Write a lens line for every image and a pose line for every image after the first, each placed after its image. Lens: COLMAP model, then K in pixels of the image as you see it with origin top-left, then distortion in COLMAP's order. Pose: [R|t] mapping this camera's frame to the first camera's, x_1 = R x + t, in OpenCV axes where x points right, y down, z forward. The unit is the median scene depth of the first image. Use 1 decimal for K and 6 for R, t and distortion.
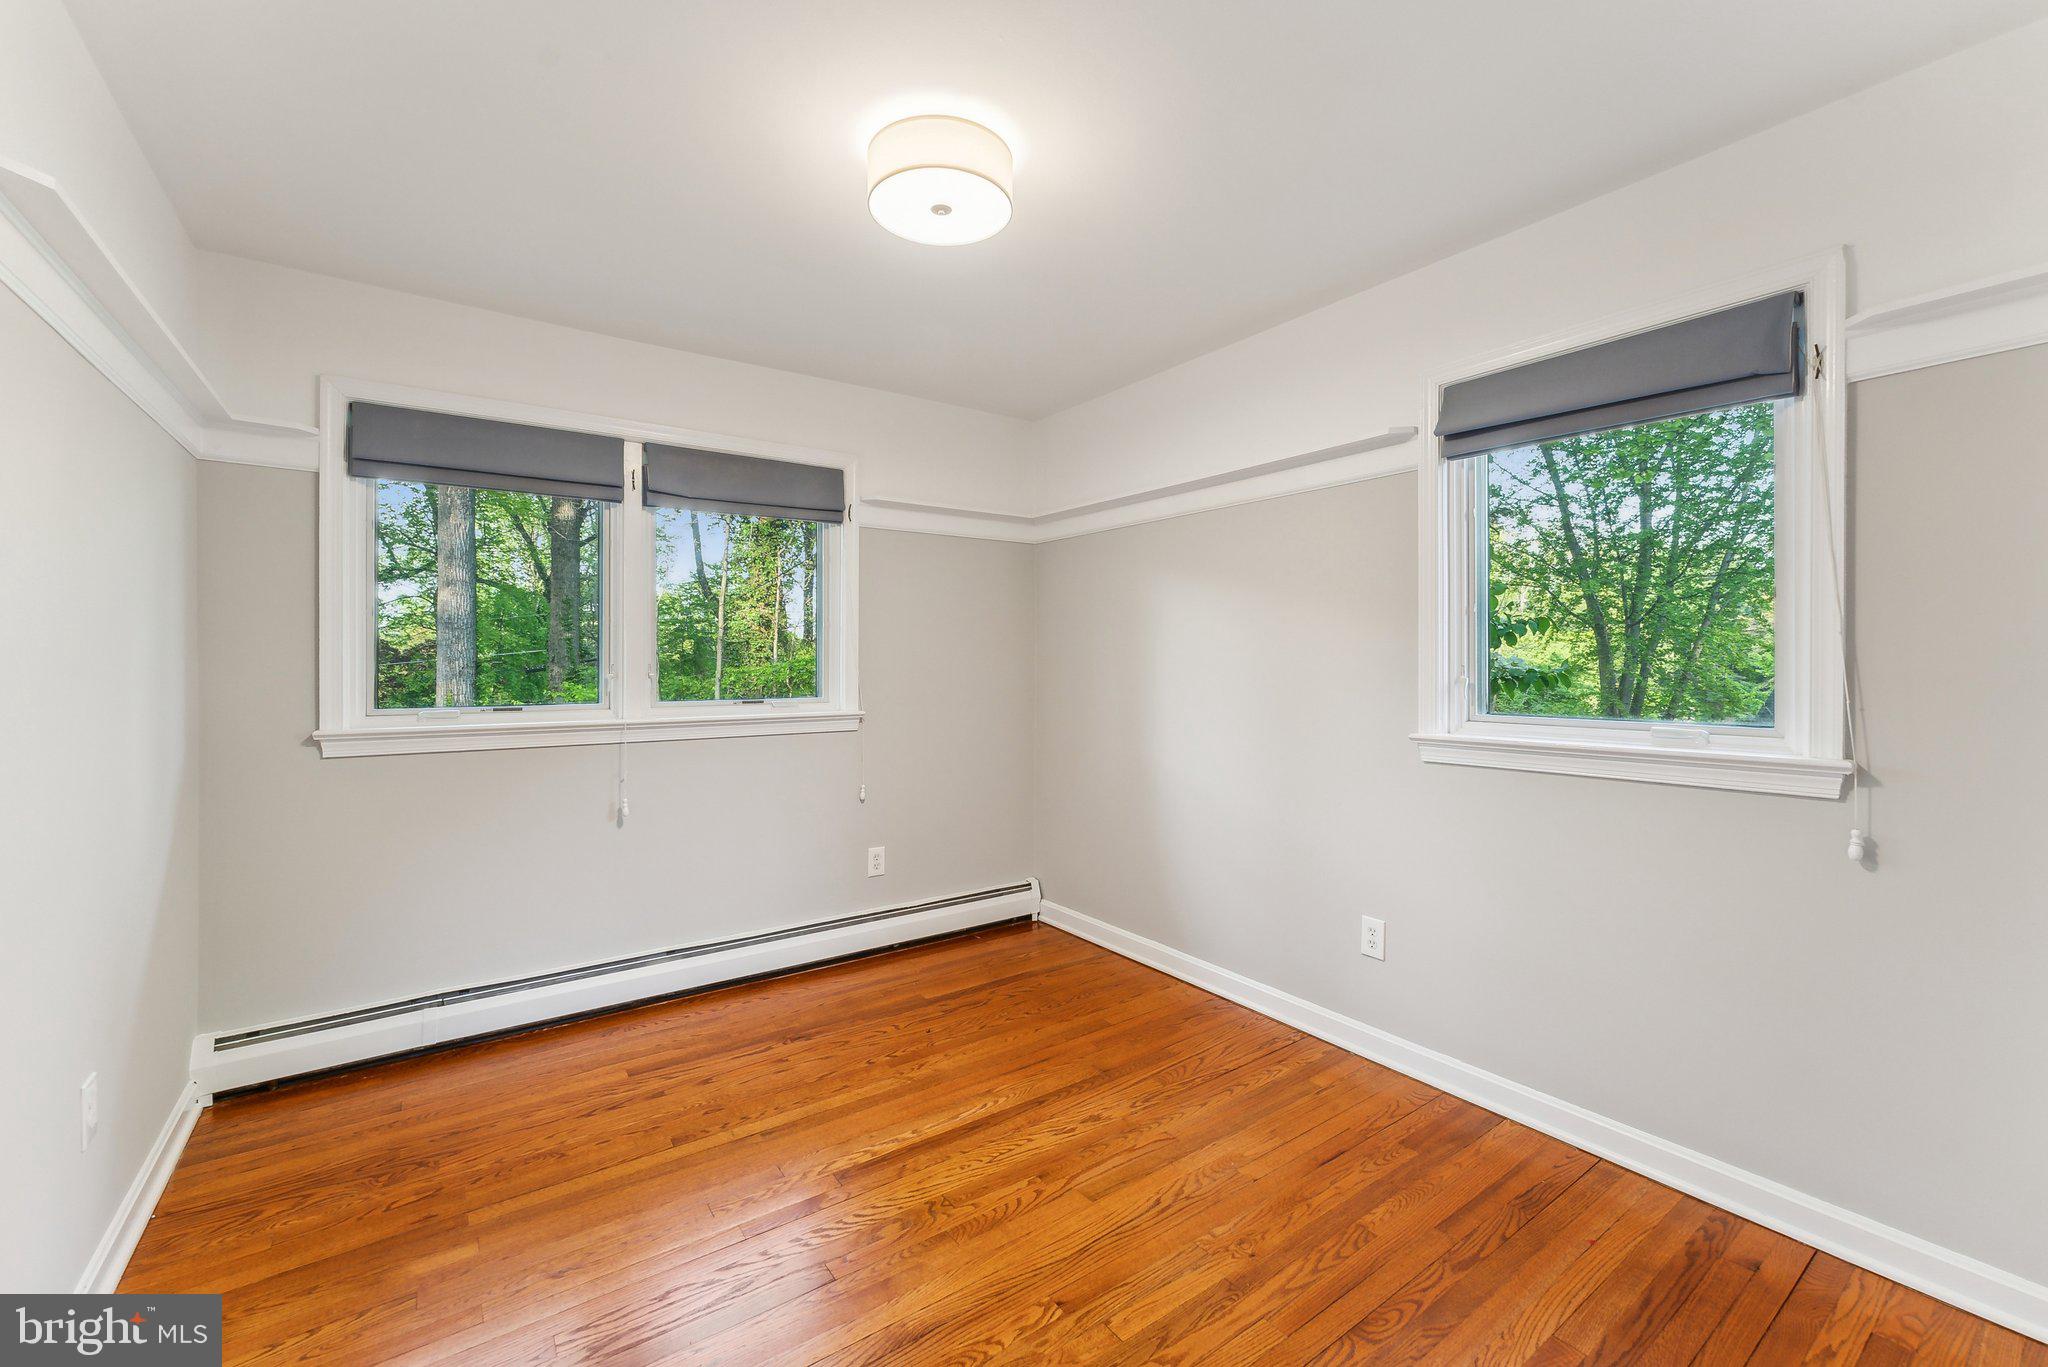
lens RADIAL K [[835.7, 0, 1019.3], [0, 835.7, 666.7], [0, 0, 1]] dist [0.000345, -0.000034]
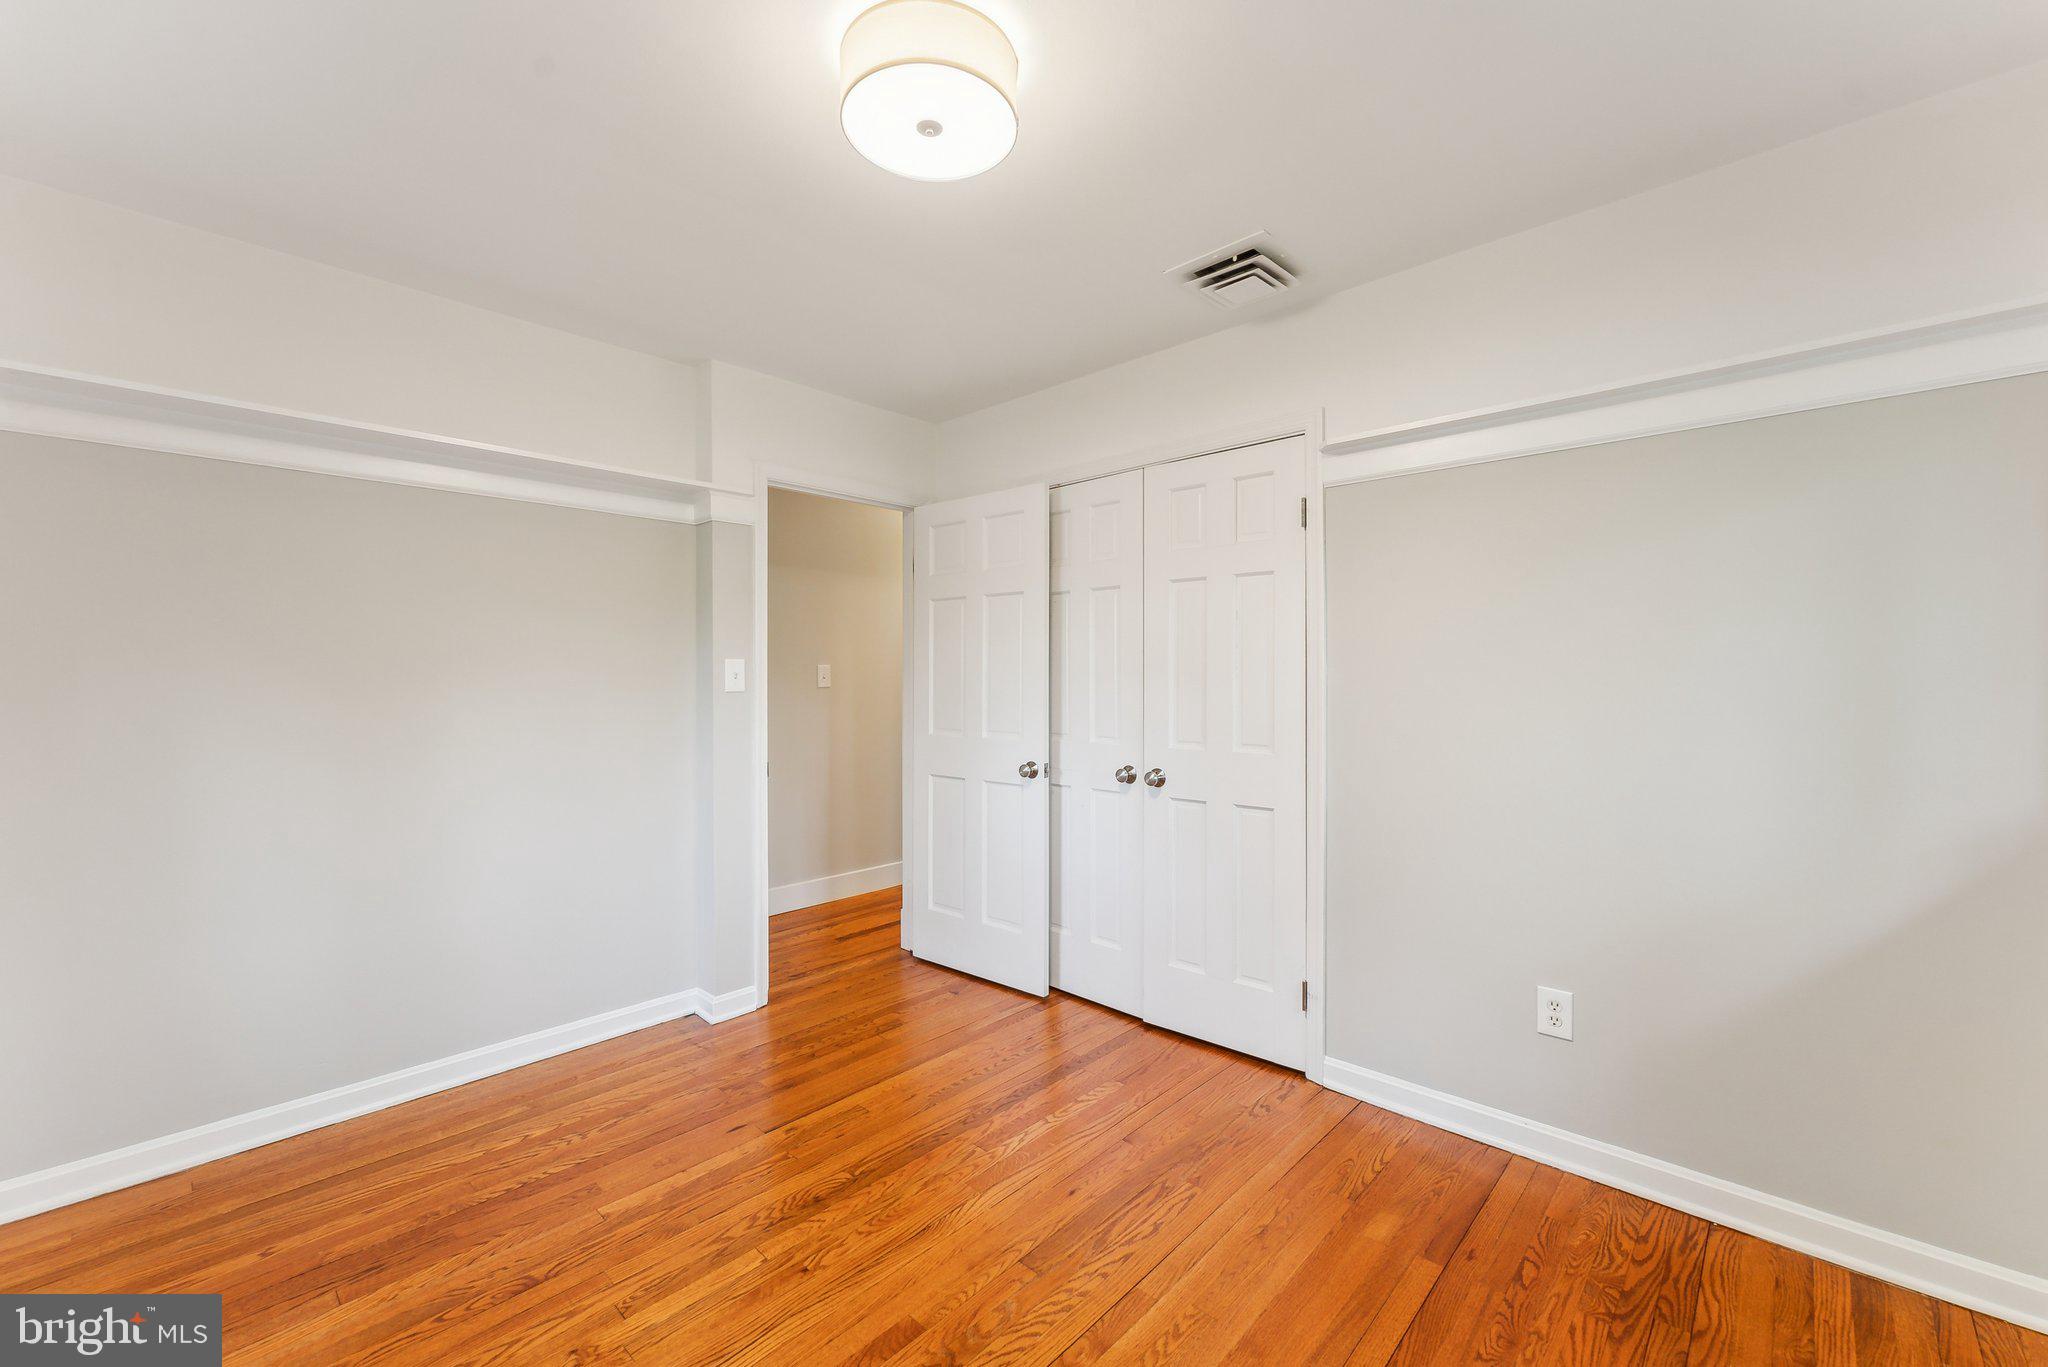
lens RADIAL K [[835.7, 0, 1023.9], [0, 835.7, 680.2], [0, 0, 1]] dist [0.000345, -0.000034]
pose [[-0.980589, 0.007032, -0.195949, -0.022363], [0.005001, 0.999929, 0.010856, -0.019799], [0.196012, 0.009666, -0.980554, 2.048927]]
